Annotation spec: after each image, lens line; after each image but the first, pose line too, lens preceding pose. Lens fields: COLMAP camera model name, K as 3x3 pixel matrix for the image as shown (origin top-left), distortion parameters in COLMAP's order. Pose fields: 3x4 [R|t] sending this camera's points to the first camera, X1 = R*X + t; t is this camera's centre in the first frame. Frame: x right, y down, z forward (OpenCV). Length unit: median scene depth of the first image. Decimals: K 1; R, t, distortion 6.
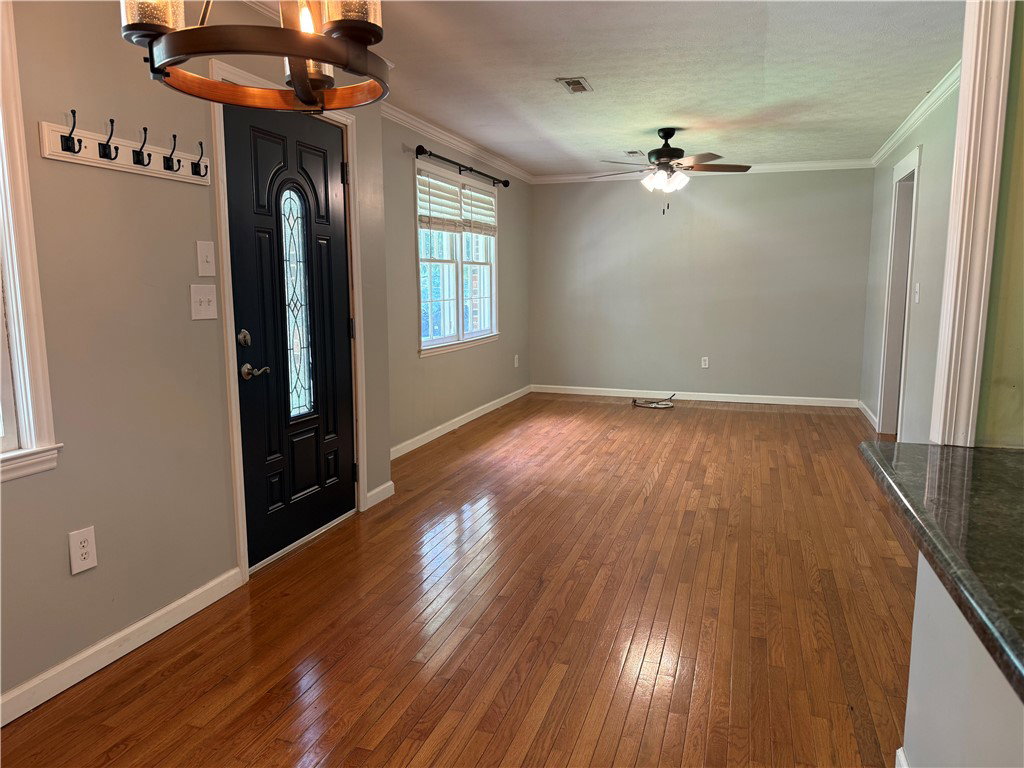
lens RADIAL K [[707.3, 0, 509.7], [0, 707.3, 387.6], [0, 0, 1]] dist [0.047684, -0.059573]
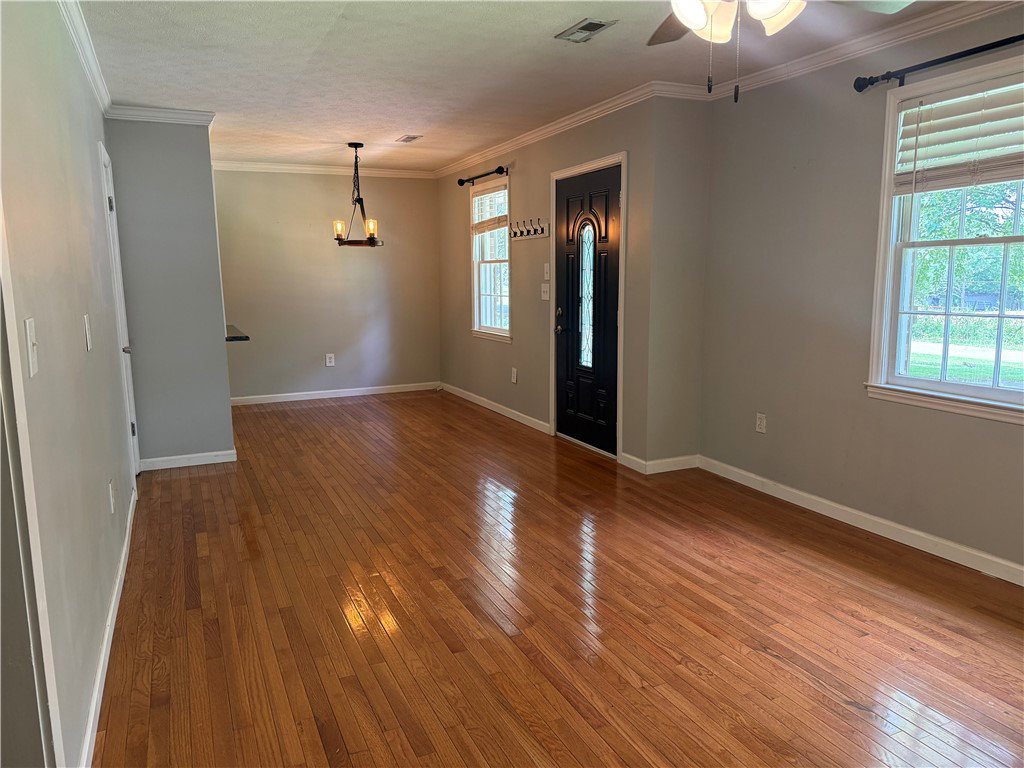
lens RADIAL K [[707.3, 0, 514.4], [0, 707.3, 380.3], [0, 0, 1]] dist [0.047684, -0.059573]
pose [[-0.721051, 0.113796, -0.683473, 0.747097], [-0.085696, 0.964201, 0.250944, -0.259804], [0.687562, 0.239515, -0.685486, 1.637603]]
